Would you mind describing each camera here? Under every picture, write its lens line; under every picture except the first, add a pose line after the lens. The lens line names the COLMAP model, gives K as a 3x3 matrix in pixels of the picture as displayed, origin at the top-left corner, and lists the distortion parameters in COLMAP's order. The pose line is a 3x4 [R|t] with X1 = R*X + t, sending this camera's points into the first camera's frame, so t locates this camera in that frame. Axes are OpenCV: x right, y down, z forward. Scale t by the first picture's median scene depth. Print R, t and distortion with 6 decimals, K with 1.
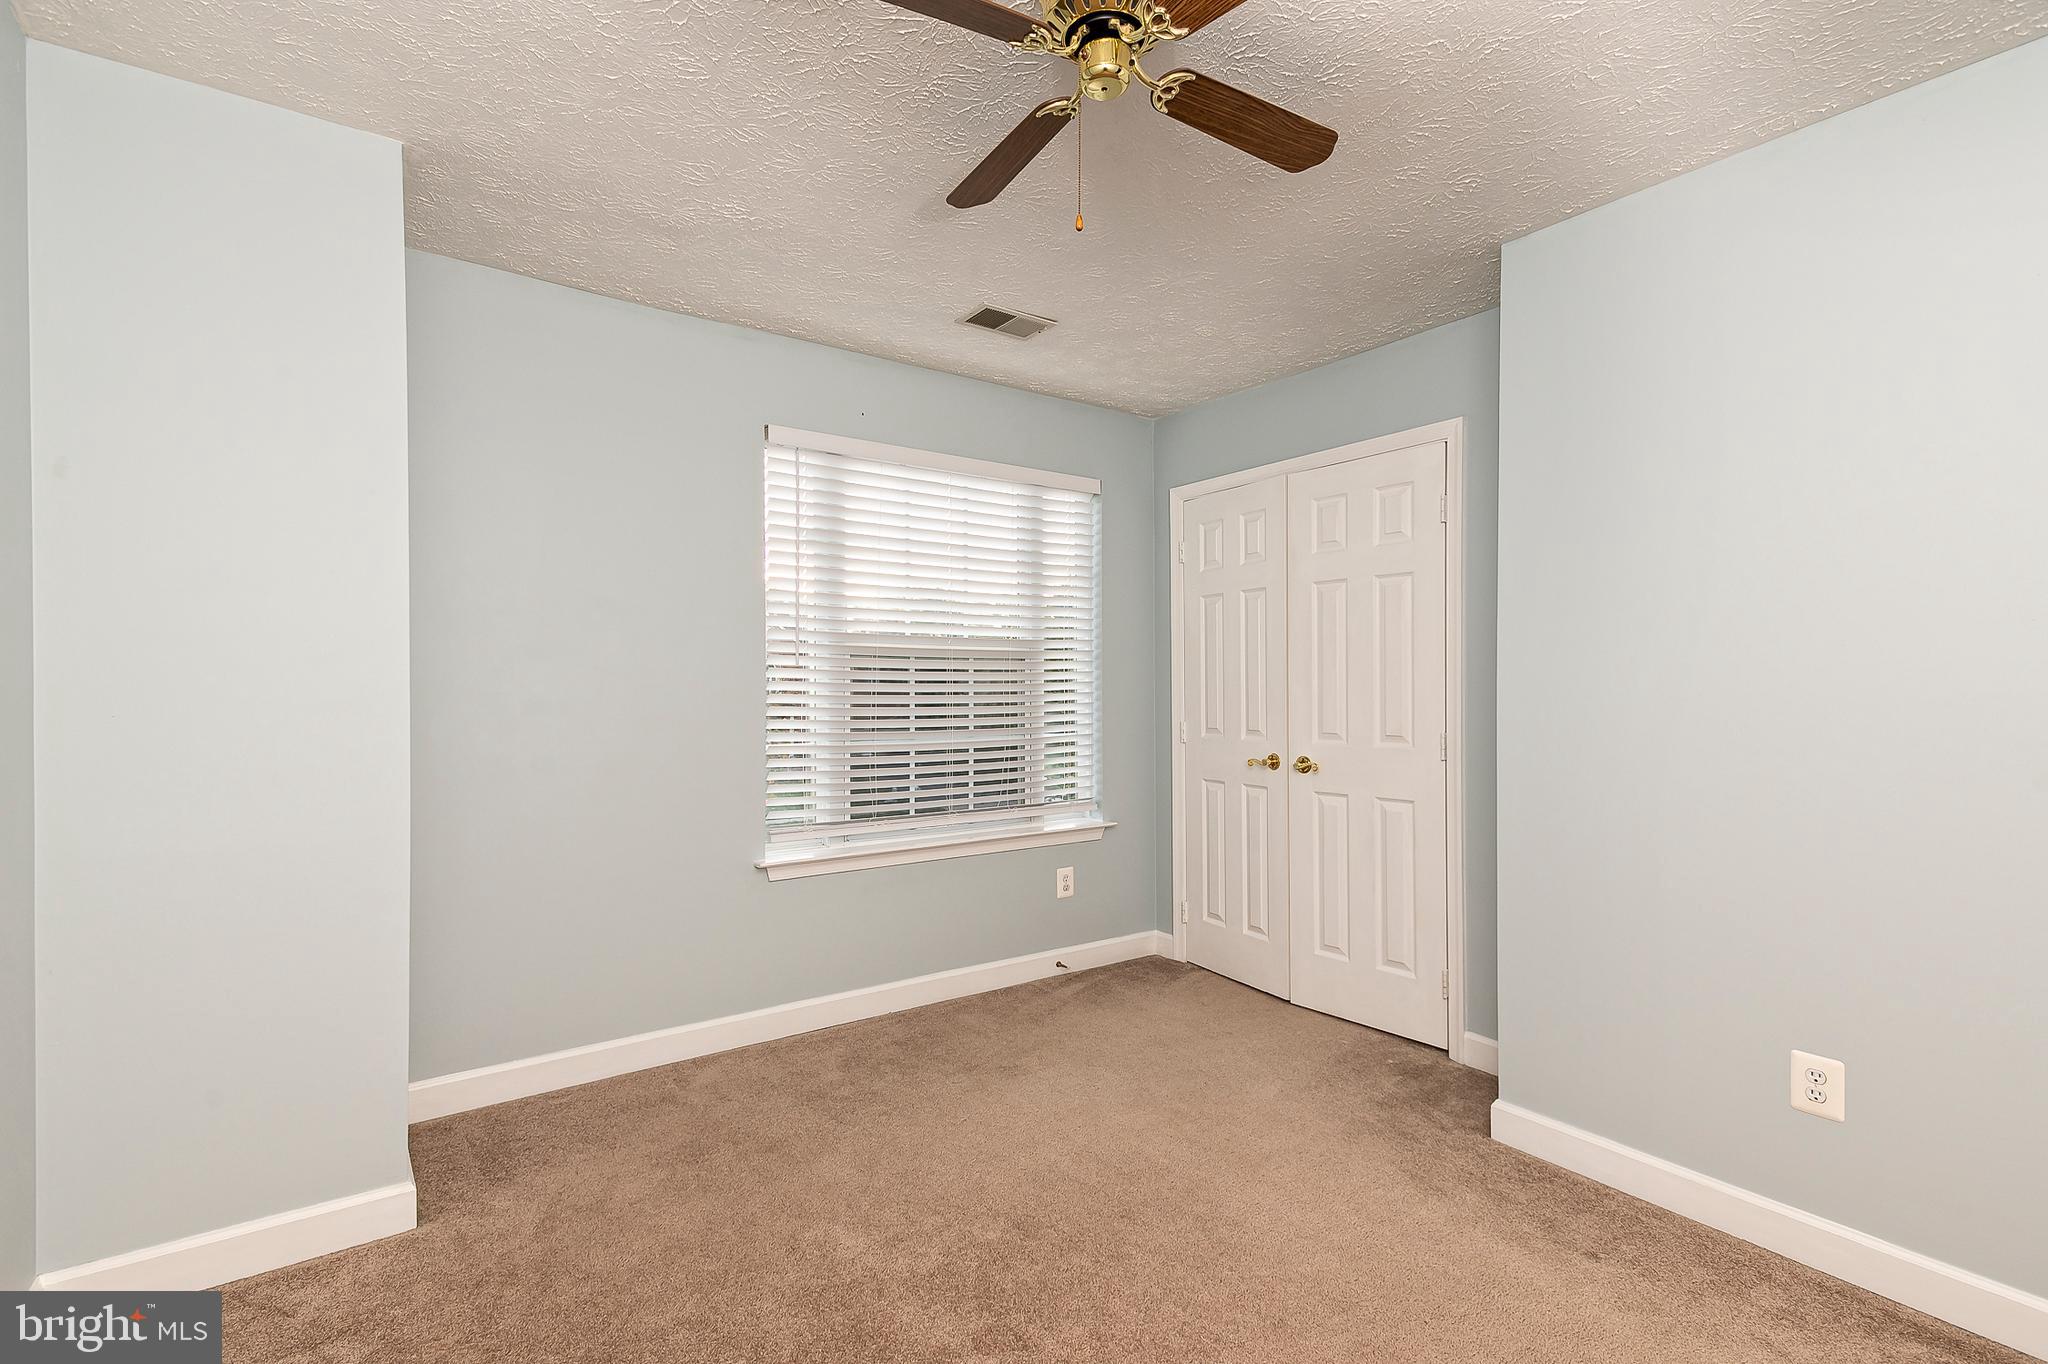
lens RADIAL K [[955.4, 0, 1024.0], [0, 955.4, 682.0], [0, 0, 1]] dist [0.000132, 0.000248]
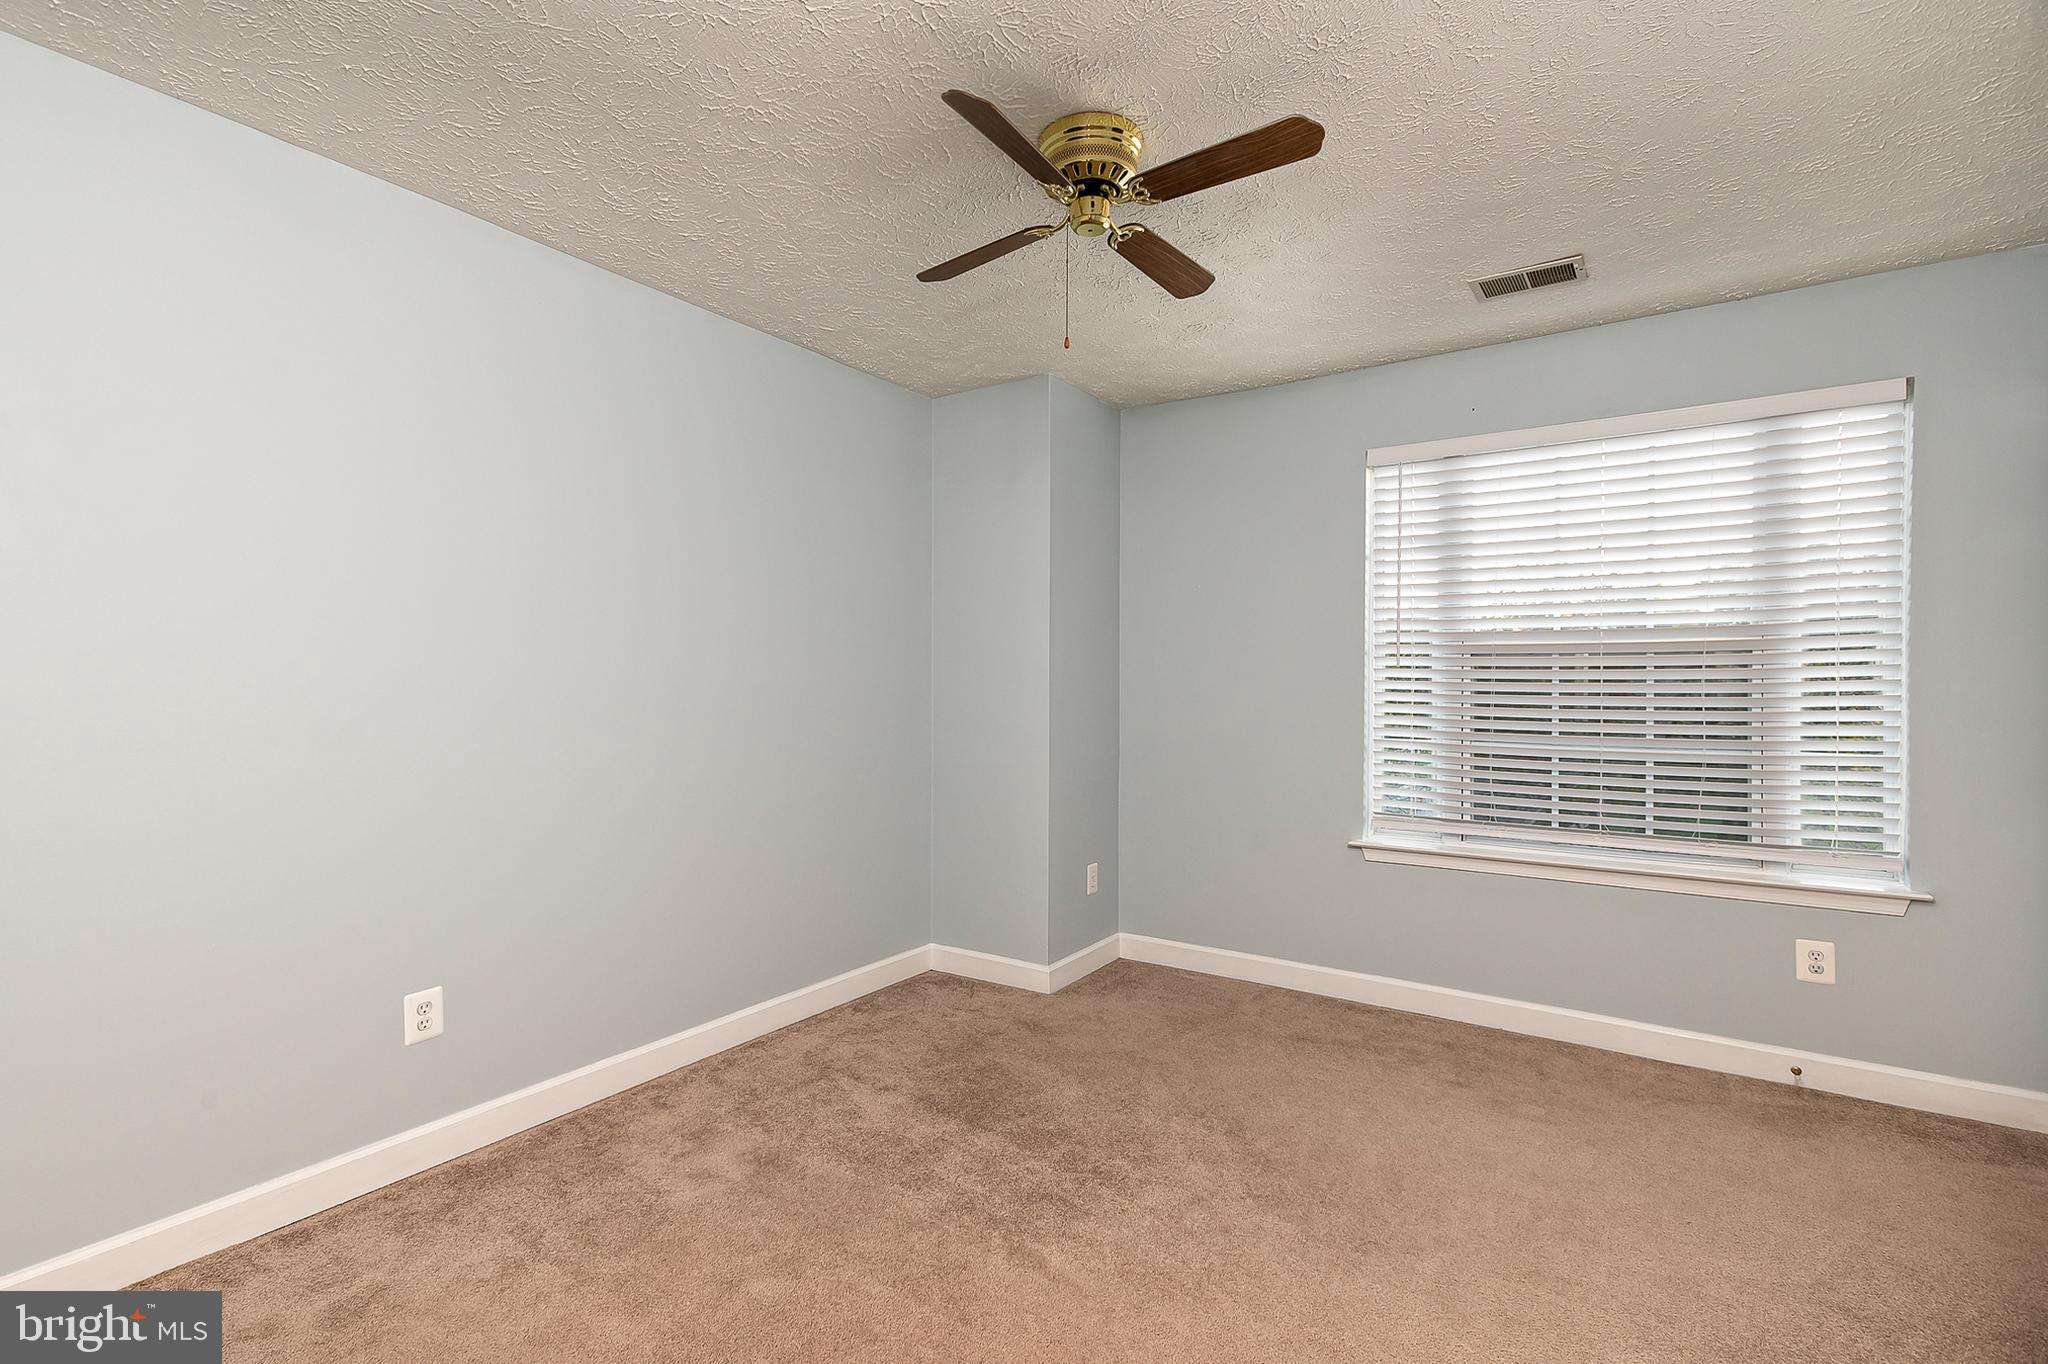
lens RADIAL K [[955.4, 0, 1024.0], [0, 955.4, 682.0], [0, 0, 1]] dist [0.000132, 0.000248]
pose [[0.321491, -0.008718, -0.946873, 0.568050], [-0.004973, 0.999928, -0.010895, 0.012884], [0.946900, 0.008211, 0.321424, 0.224491]]
